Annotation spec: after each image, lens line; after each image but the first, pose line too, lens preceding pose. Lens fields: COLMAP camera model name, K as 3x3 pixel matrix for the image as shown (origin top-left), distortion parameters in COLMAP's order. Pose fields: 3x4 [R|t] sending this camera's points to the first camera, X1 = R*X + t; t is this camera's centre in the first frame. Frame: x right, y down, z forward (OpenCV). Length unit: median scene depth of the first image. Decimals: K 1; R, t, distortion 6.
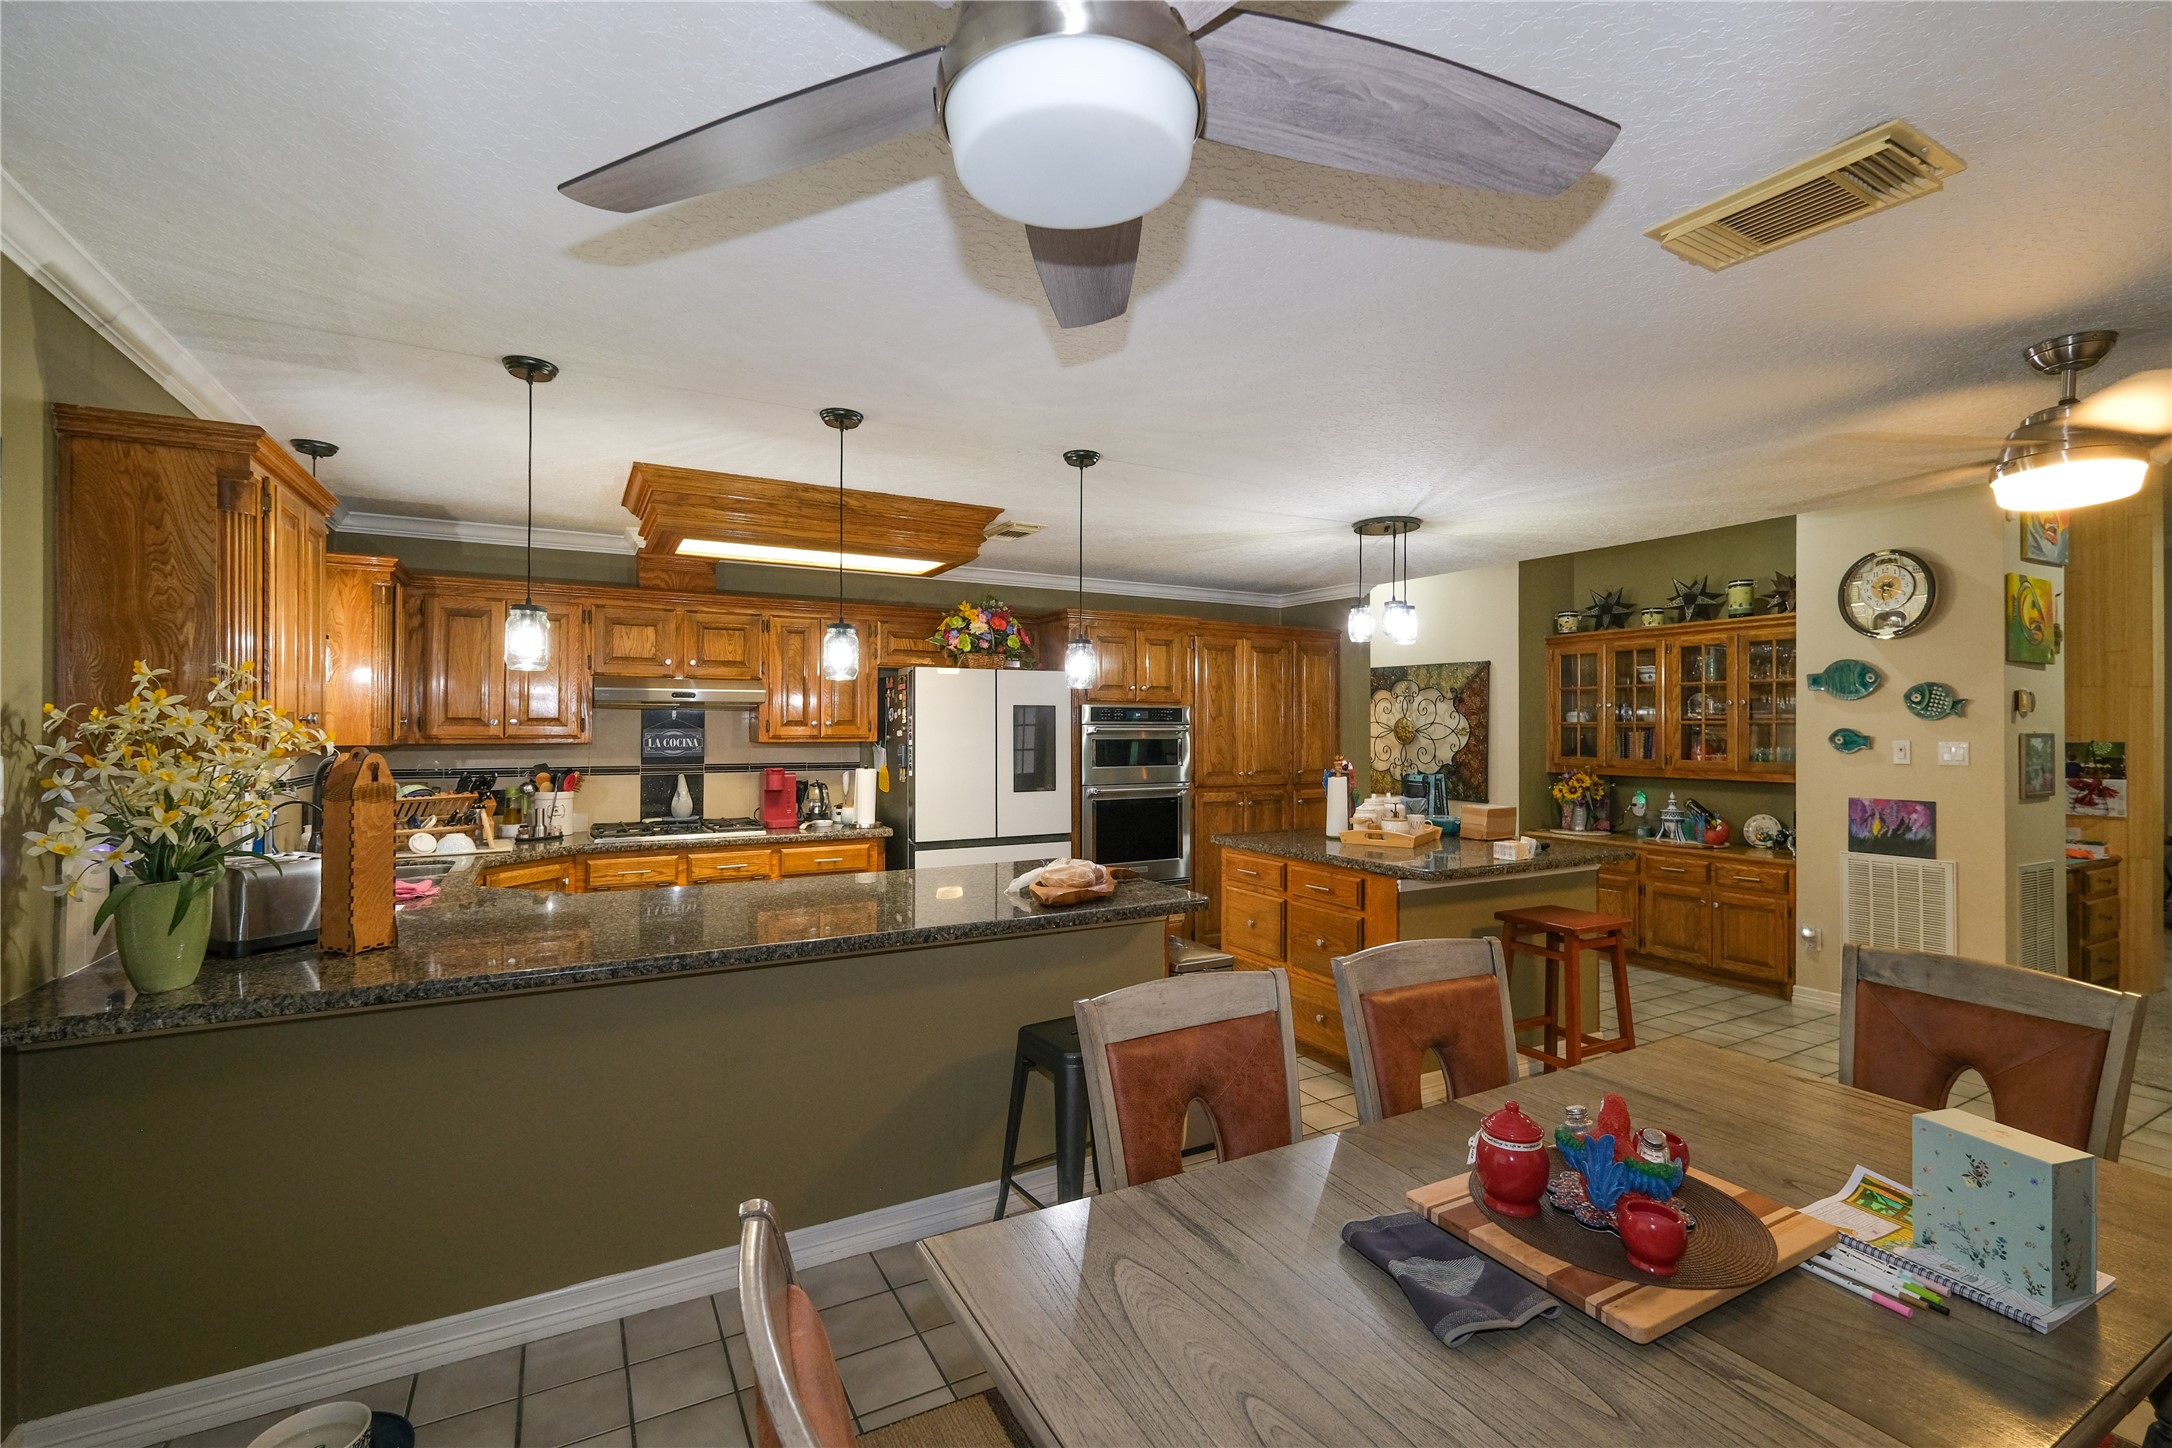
lens RADIAL K [[947.7, 0, 1091.1], [0, 947.7, 719.9], [0, 0, 1]] dist [-0.001097, 0.000314]
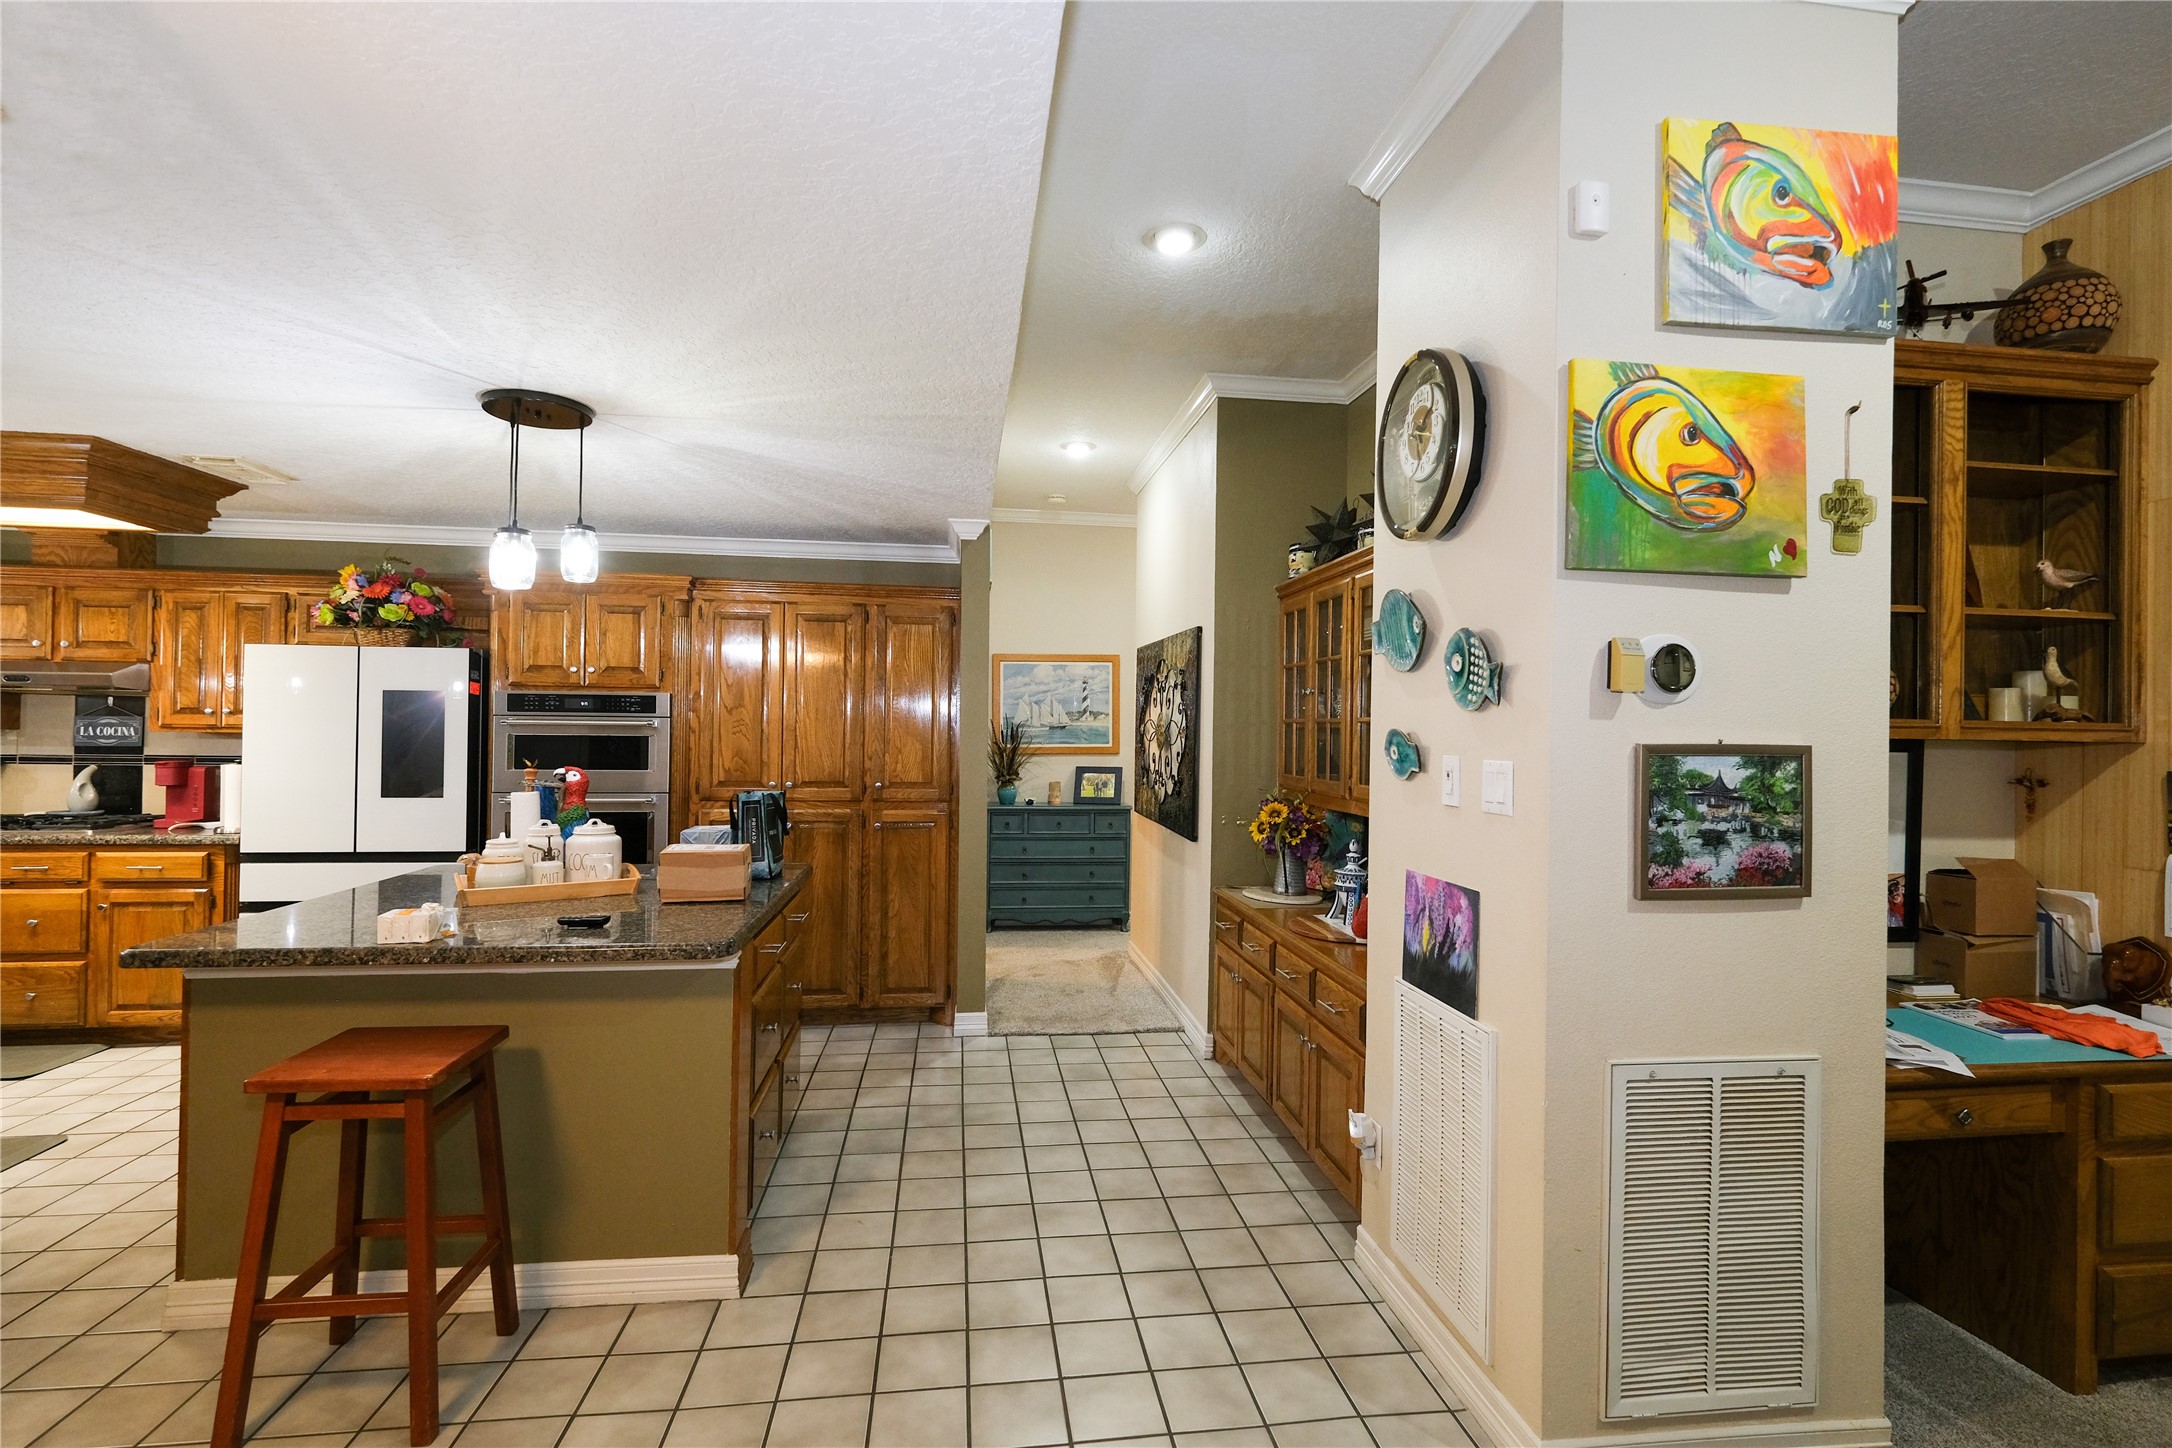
lens RADIAL K [[985.4, 0, 1090.3], [0, 985.4, 718.9], [0, 0, 1]] dist [0.001273, -0.000088]
pose [[0.931283, 0.007208, -0.364224, 0.814046], [-0.008857, 0.999957, -0.002857, 0.006271], [0.364188, 0.005887, 0.931307, 0.450297]]
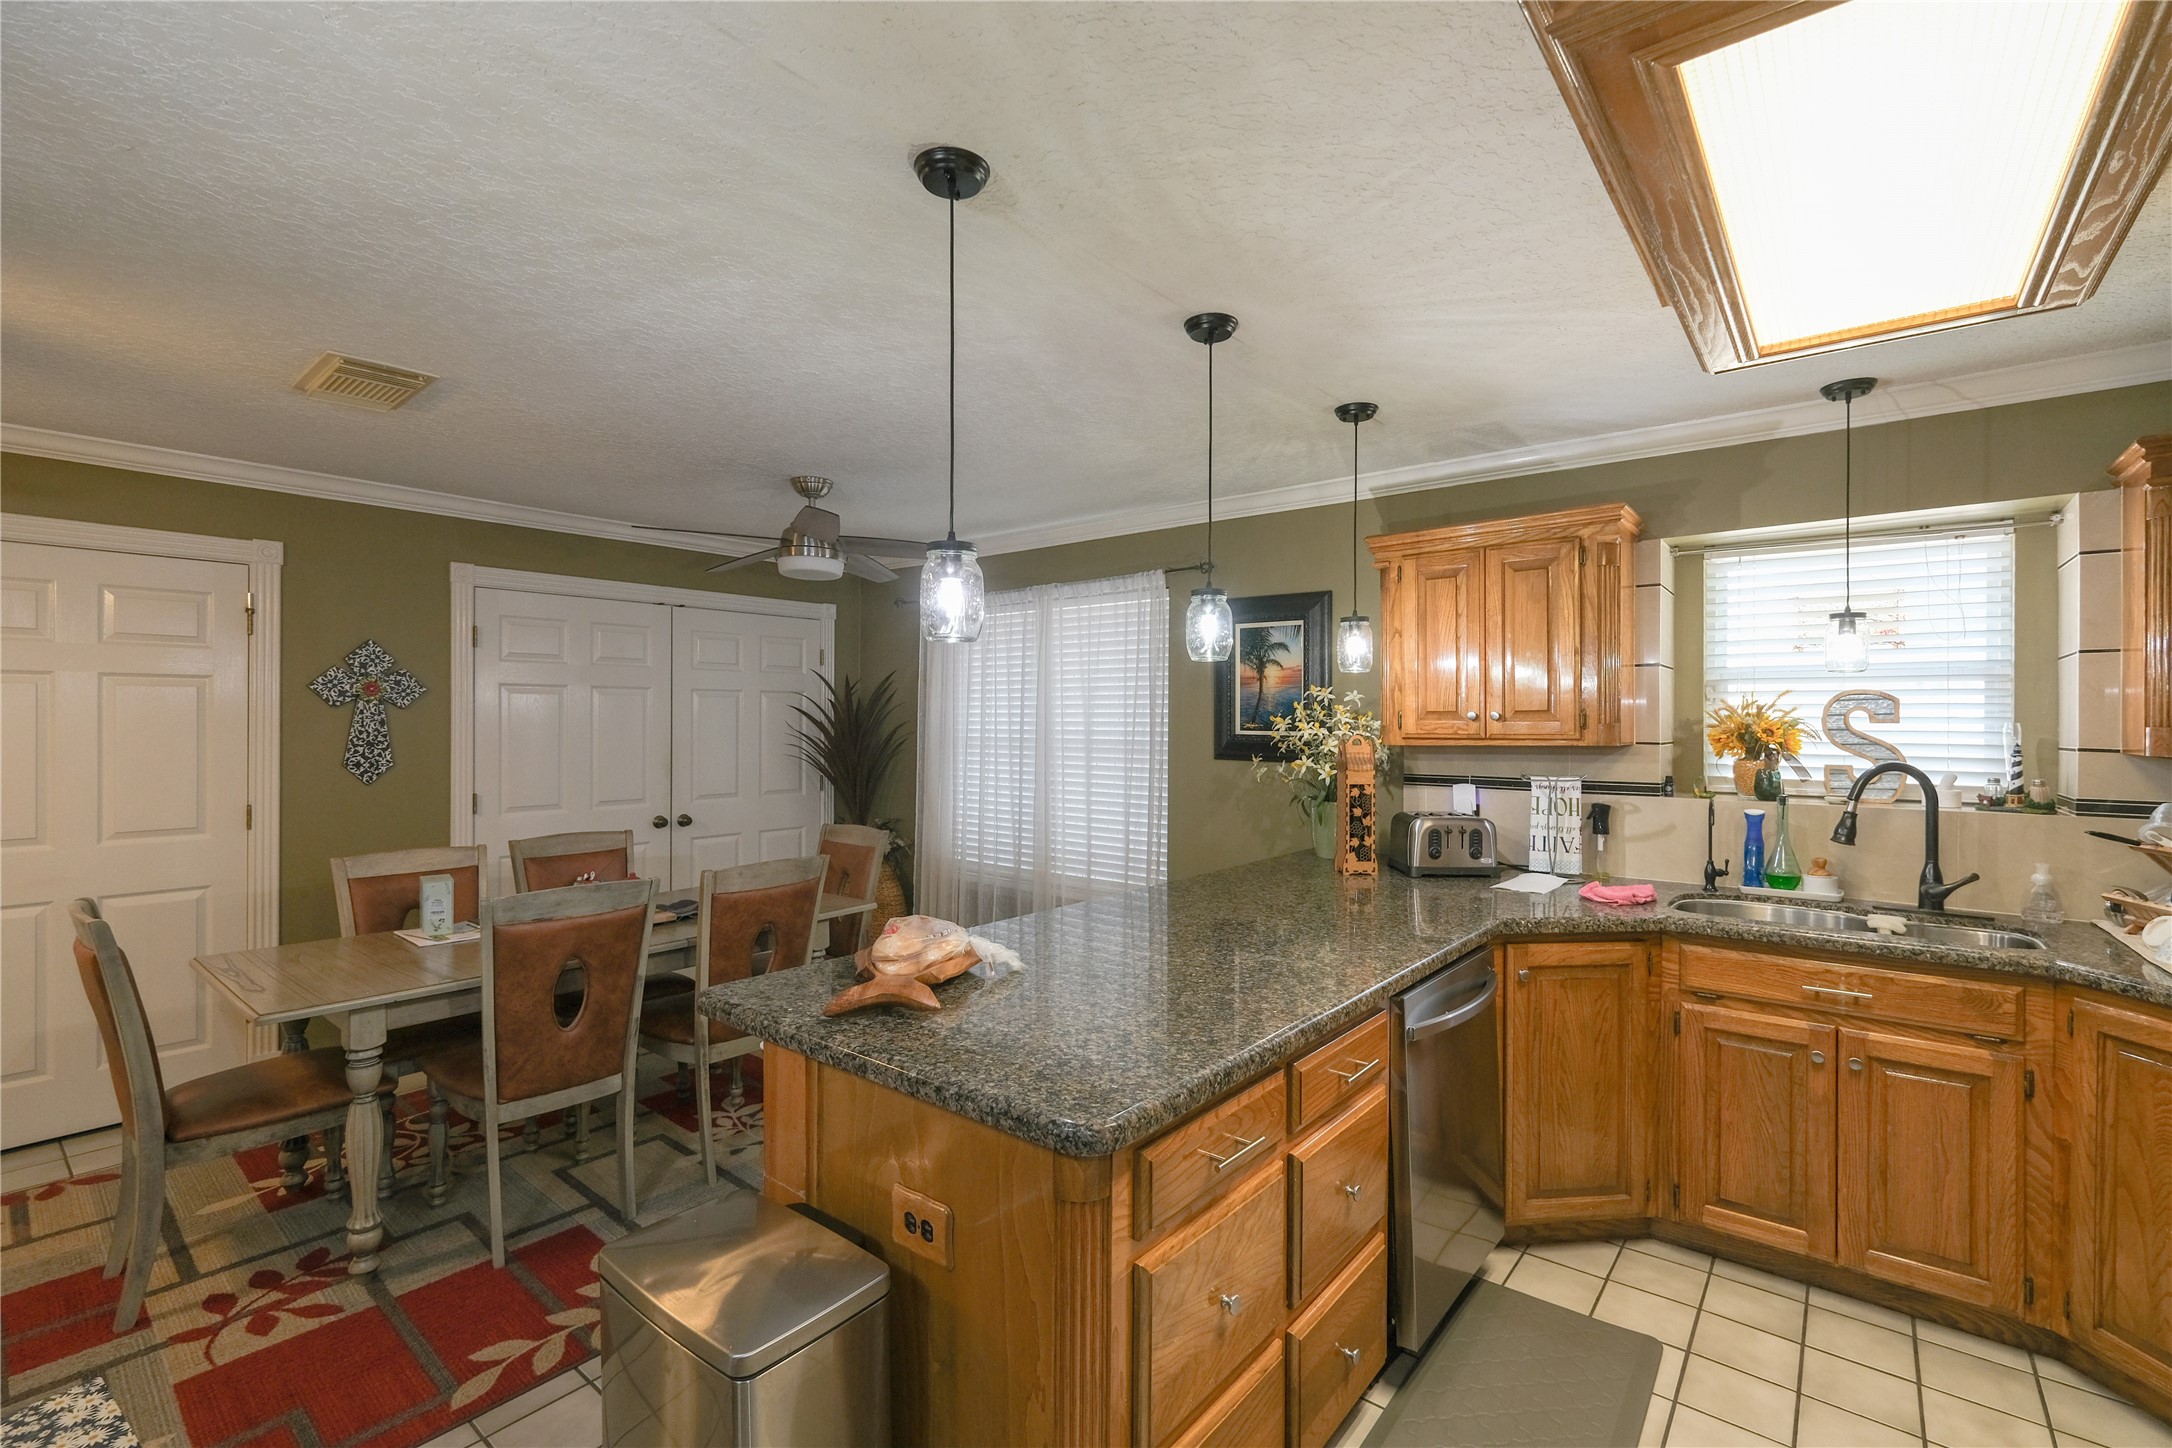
lens RADIAL K [[947.7, 0, 1091.1], [0, 947.7, 719.9], [0, 0, 1]] dist [-0.001097, 0.000314]
pose [[-0.928550, -0.005008, -0.371174, 0.071325], [-0.003057, 0.999978, -0.005844, 0.007412], [0.371195, -0.004291, -0.928545, 0.994309]]
